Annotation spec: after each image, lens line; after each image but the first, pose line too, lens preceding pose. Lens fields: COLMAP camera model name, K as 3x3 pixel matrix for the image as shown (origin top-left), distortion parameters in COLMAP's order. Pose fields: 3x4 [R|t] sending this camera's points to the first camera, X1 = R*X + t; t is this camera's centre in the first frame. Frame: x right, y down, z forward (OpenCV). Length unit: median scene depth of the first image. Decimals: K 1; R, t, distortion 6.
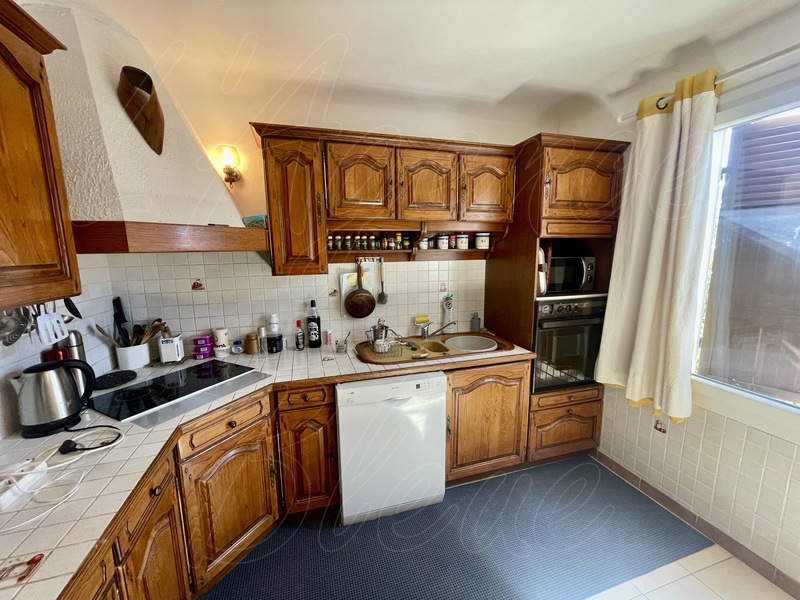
lens RADIAL K [[320.7, 0, 396.2], [0, 320.7, 300.5], [0, 0, 1]] dist [-0.004274, -0.000751]
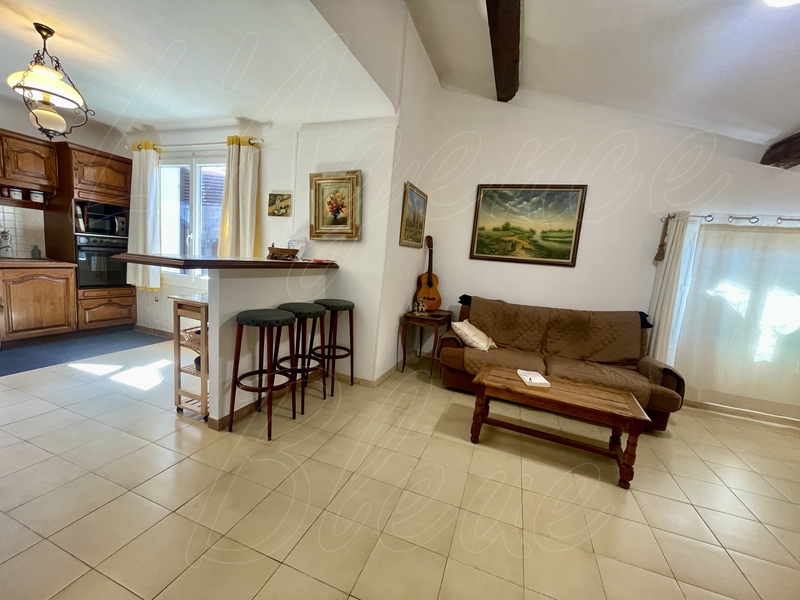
lens RADIAL K [[320.7, 0, 400.0], [0, 320.7, 302.8], [0, 0, 1]] dist [-0.004274, -0.000751]
pose [[0.597893, -0.040779, 0.800538, 0.078329], [0.027420, 0.999161, 0.030418, 0.363497], [-0.801107, 0.003764, 0.598510, -1.461196]]
